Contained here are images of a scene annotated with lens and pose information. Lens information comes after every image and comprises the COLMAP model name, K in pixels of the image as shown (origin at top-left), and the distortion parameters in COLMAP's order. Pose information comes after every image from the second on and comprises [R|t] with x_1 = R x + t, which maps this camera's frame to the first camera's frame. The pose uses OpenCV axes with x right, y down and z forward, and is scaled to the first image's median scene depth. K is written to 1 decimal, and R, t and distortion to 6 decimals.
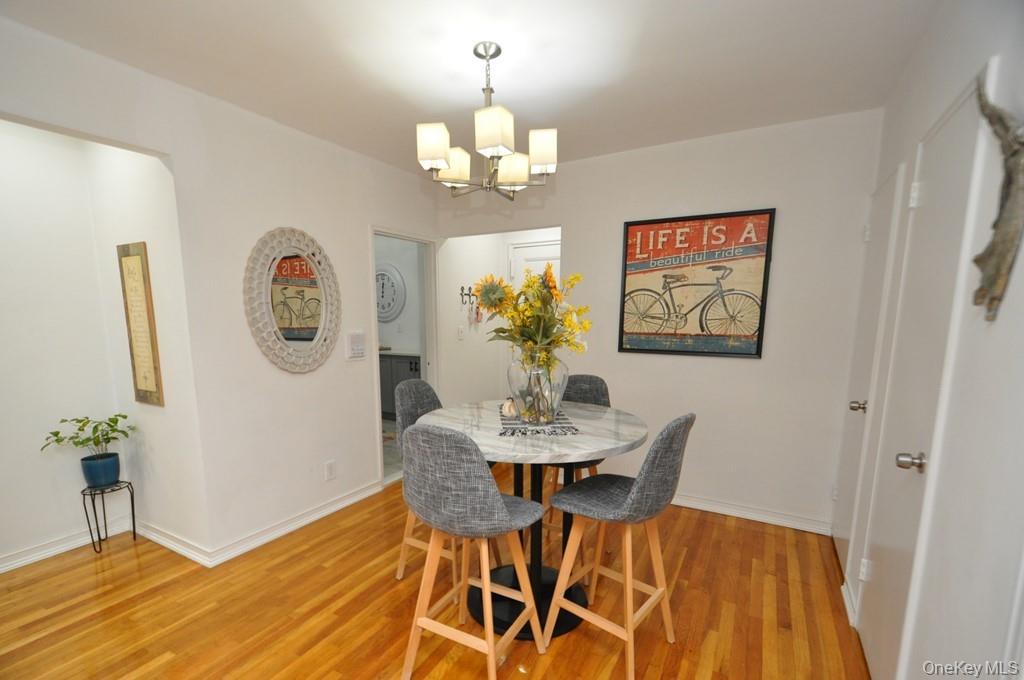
lens RADIAL K [[449.8, 0, 504.5], [0, 449.8, 383.0], [0, 0, 1]] dist [0.021953, -0.016030]
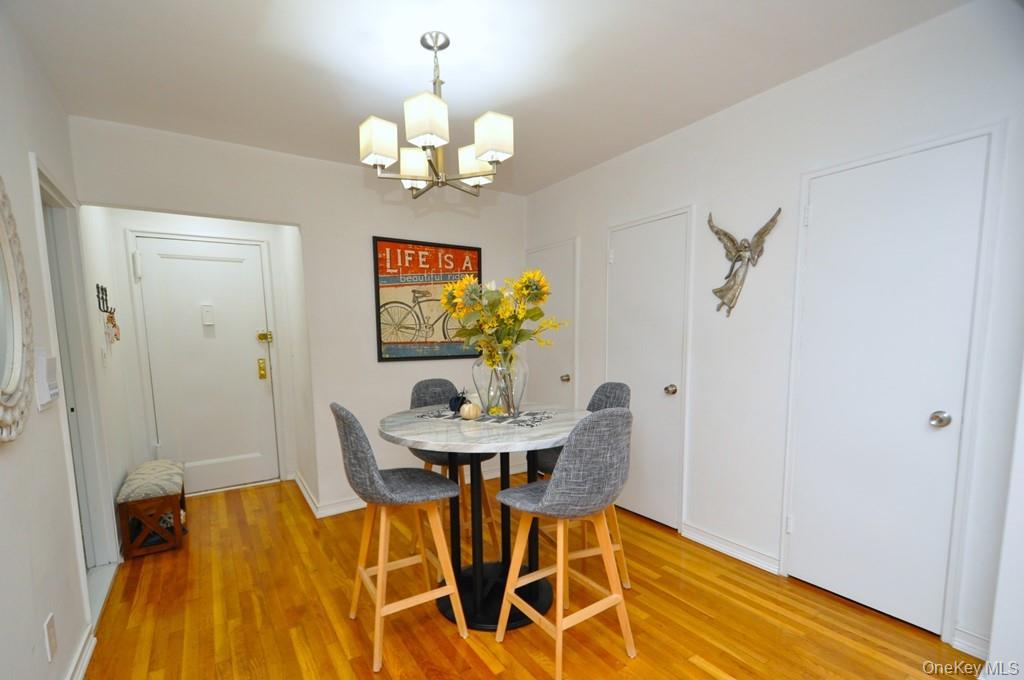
lens RADIAL K [[449.8, 0, 504.5], [0, 449.8, 383.0], [0, 0, 1]] dist [0.021953, -0.016030]
pose [[0.463001, -0.110153, 0.879486, -0.551583], [0.150762, 0.987576, 0.044323, -0.026307], [-0.873442, 0.112071, 0.473856, 0.294952]]
